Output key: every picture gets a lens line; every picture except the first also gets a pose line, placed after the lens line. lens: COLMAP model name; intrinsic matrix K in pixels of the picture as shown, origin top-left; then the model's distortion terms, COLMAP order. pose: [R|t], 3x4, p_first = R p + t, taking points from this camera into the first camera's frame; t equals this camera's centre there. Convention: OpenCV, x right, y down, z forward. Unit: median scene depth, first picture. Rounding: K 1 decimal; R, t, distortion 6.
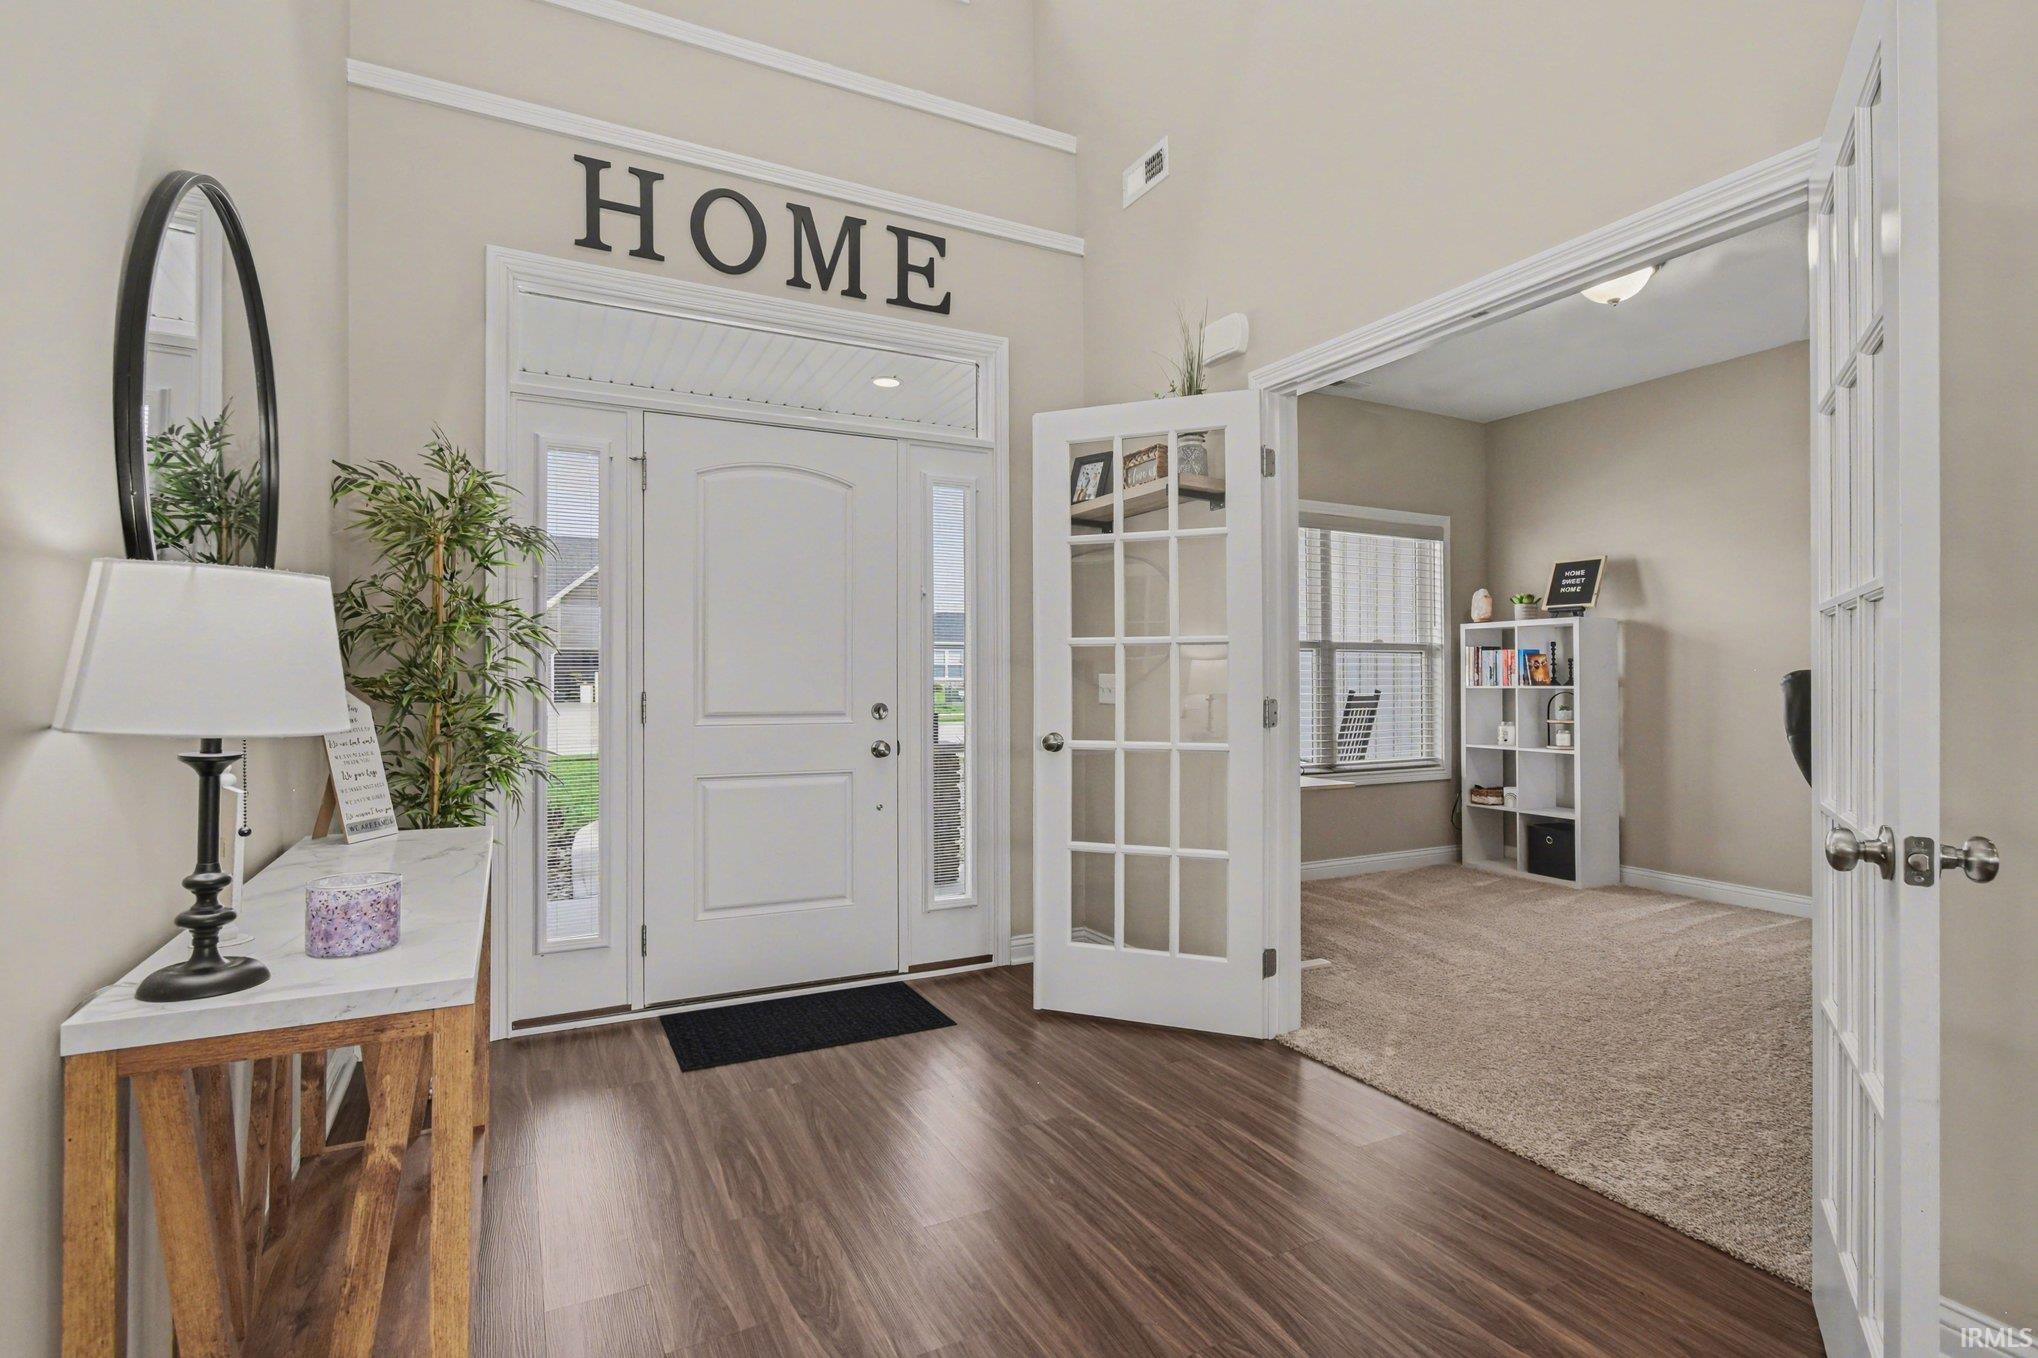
lens RADIAL K [[982.7, 0, 1032.6], [0, 982.7, 666.7], [0, 0, 1]] dist [0.004844, 0.000592]
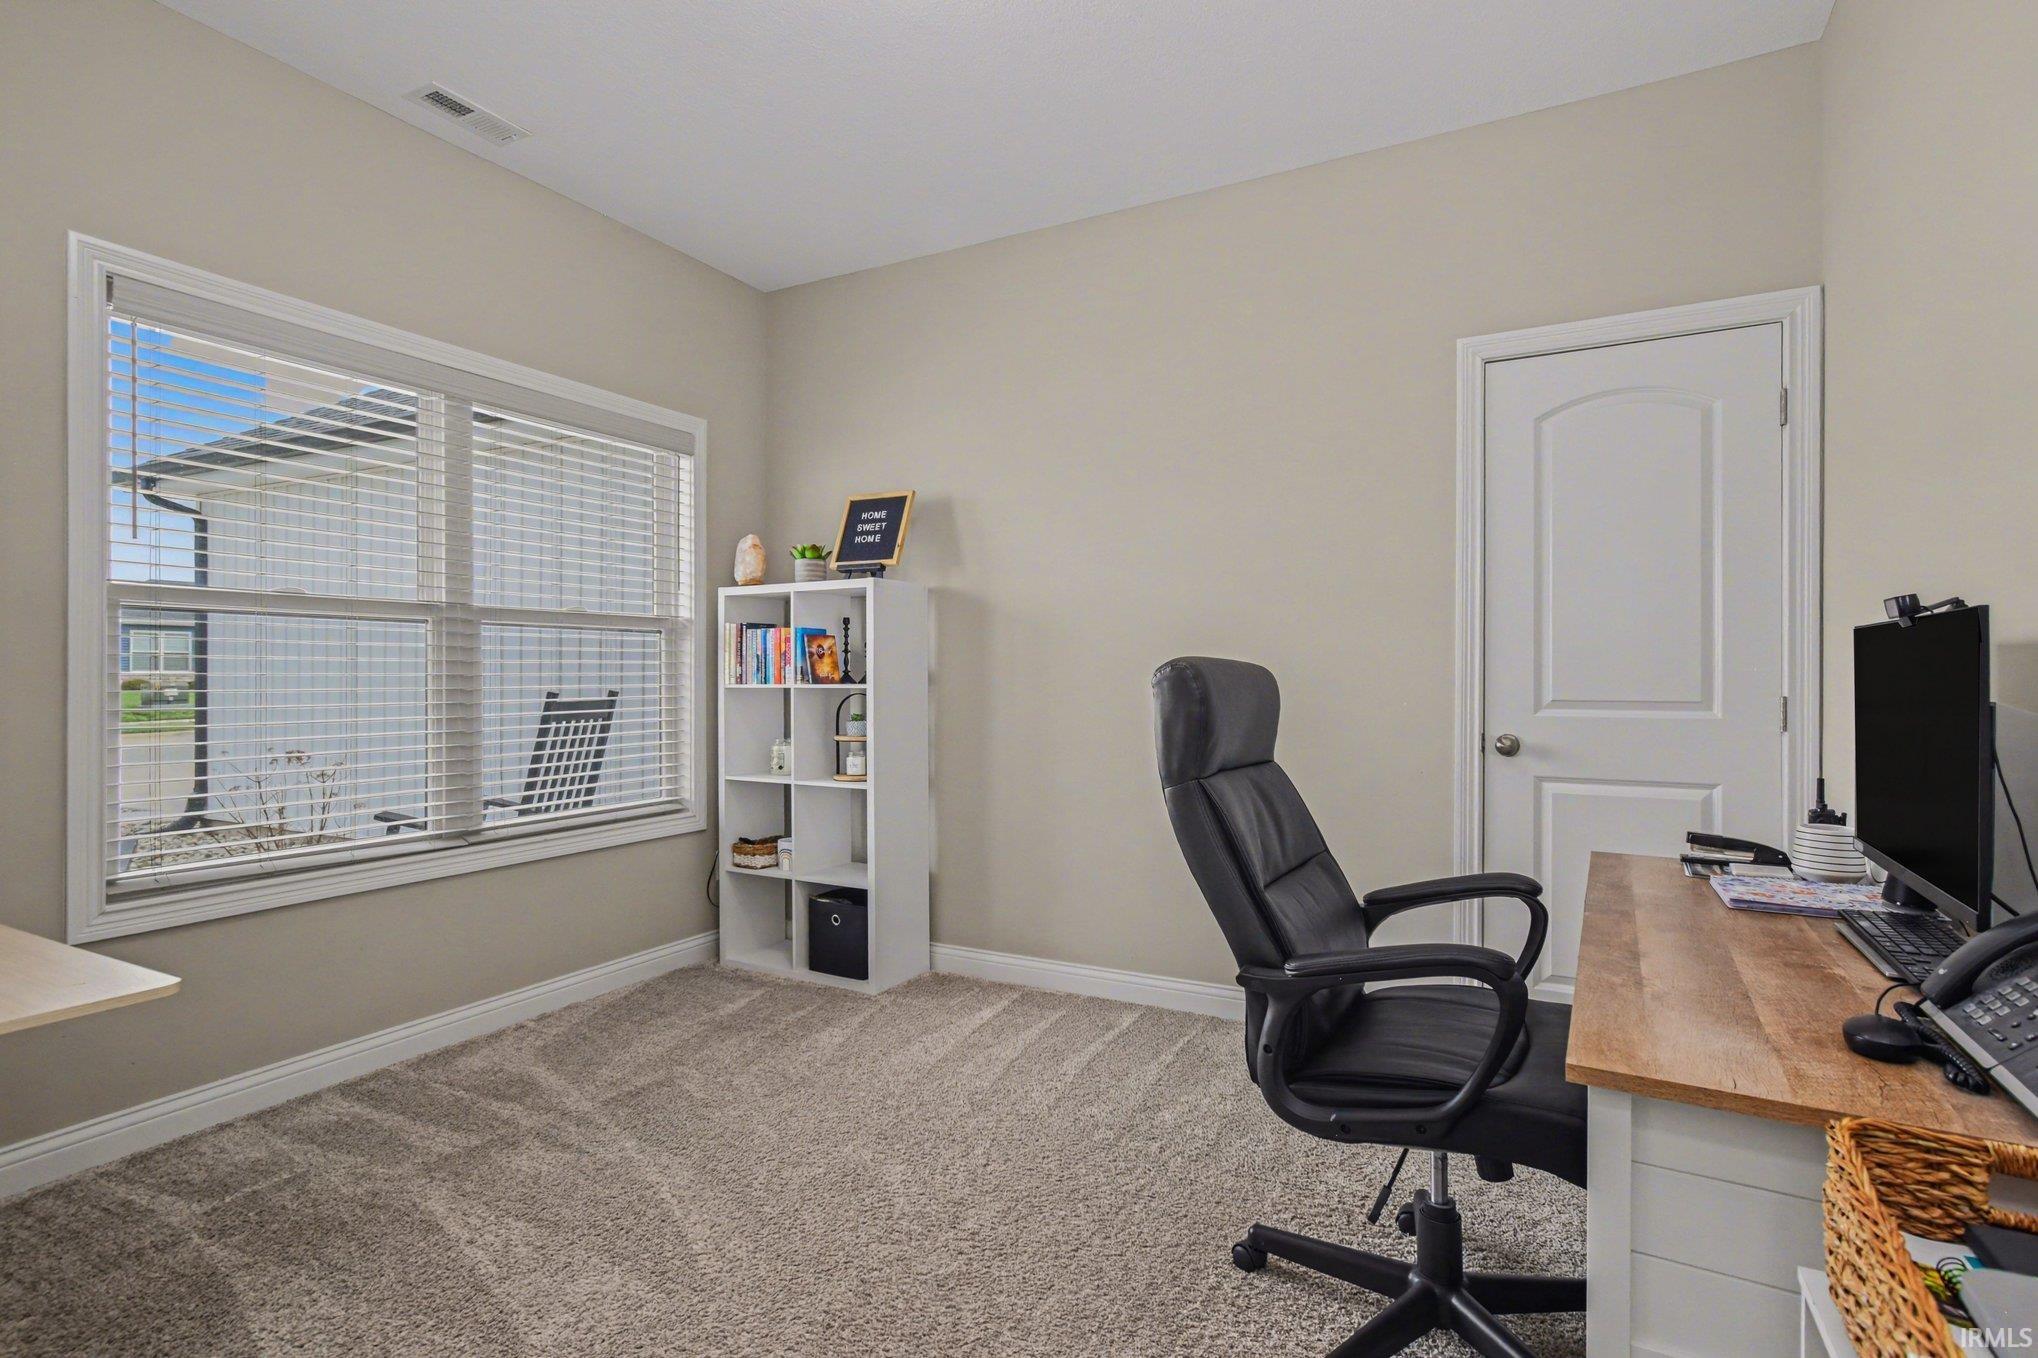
lens RADIAL K [[982.7, 0, 1013.0], [0, 982.7, 689.0], [0, 0, 1]] dist [0.004844, 0.000592]
pose [[0.840079, -0.011153, 0.542349, 0.262082], [-0.004846, 0.999594, 0.028062, 0.003769], [-0.542442, -0.026203, 0.839684, 0.378277]]
